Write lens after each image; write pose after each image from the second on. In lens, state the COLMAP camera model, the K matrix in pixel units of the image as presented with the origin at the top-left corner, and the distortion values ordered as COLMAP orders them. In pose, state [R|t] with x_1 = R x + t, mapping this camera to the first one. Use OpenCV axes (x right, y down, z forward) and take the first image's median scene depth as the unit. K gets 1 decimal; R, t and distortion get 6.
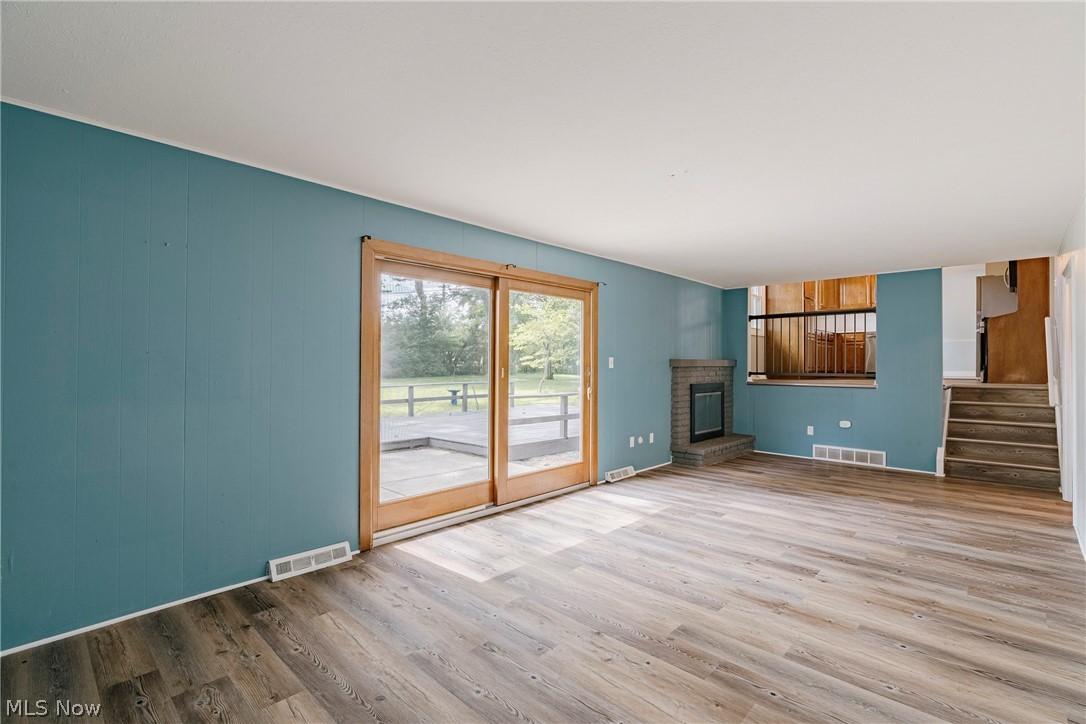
lens RADIAL K [[496.2, 0, 545.8], [0, 496.2, 356.4], [0, 0, 1]] dist [-0.007383, 0.002160]
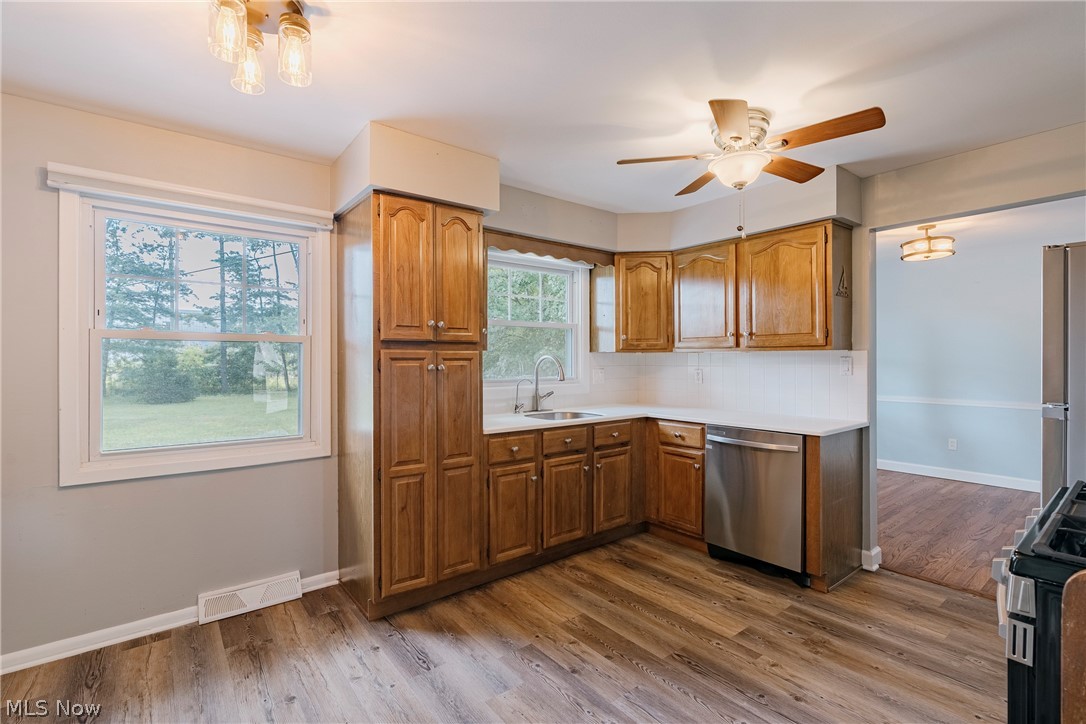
lens RADIAL K [[496.2, 0, 545.8], [0, 496.2, 356.4], [0, 0, 1]] dist [-0.007383, 0.002160]
pose [[0.988860, -0.008418, -0.148607, 1.483782], [0.009749, 0.999919, 0.008227, -0.253526], [0.148526, -0.009584, 0.988862, 1.621425]]
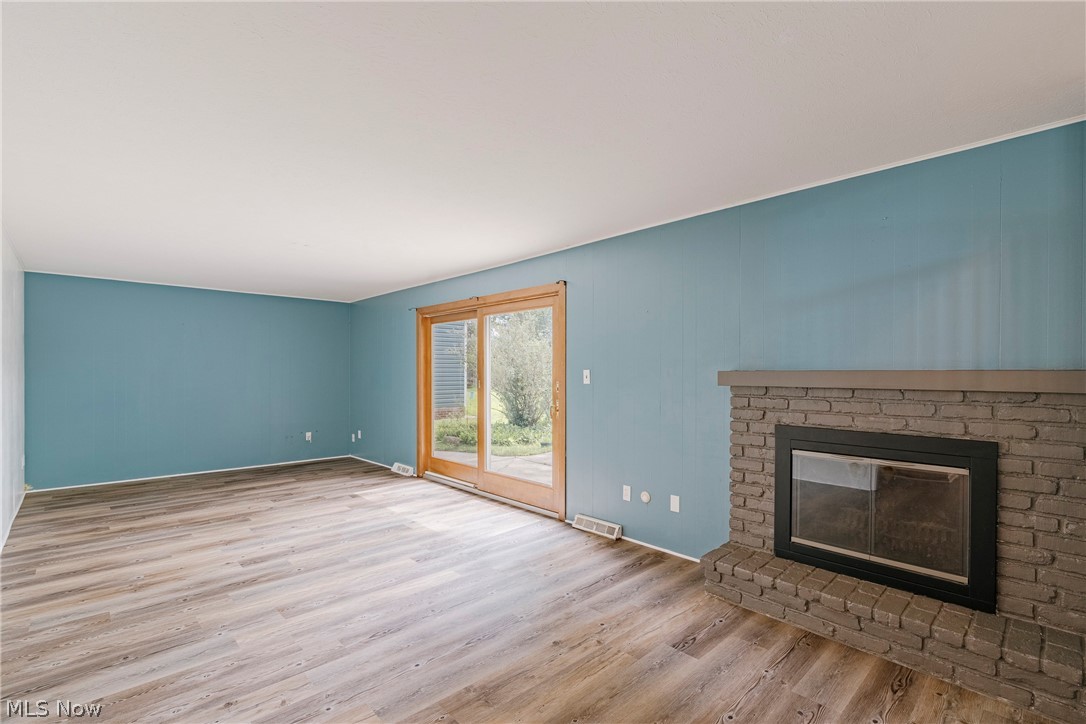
lens RADIAL K [[504.3, 0, 545.4], [0, 504.3, 359.1], [0, 0, 1]] dist [-0.005481, 0.001315]
pose [[-0.064448, -0.029530, -0.997484, 1.308027], [0.011671, 0.999471, -0.030342, 0.014748], [0.997853, -0.013597, -0.064069, 1.400516]]
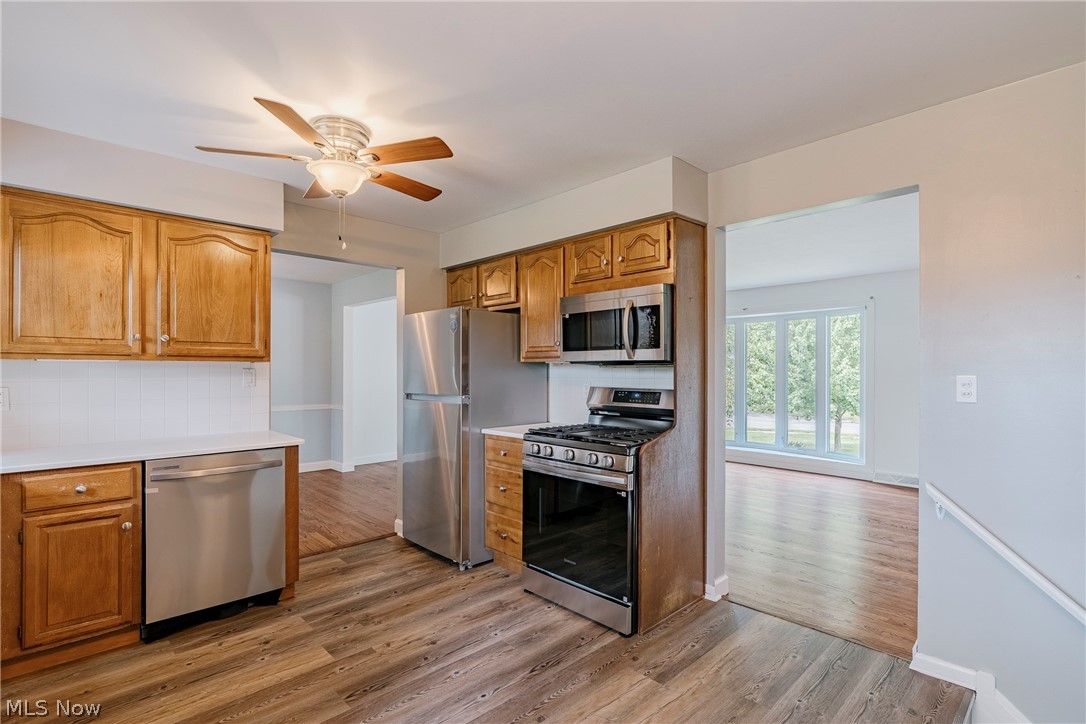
lens RADIAL K [[520.6, 0, 543.9], [0, 520.6, 367.3], [0, 0, 1]] dist [0.001660, 0.000929]
pose [[0.059884, -0.000013, 0.998205, 1.004214], [-0.013164, 0.999913, 0.000803, -0.250101], [-0.998119, -0.013189, 0.059878, 1.982224]]
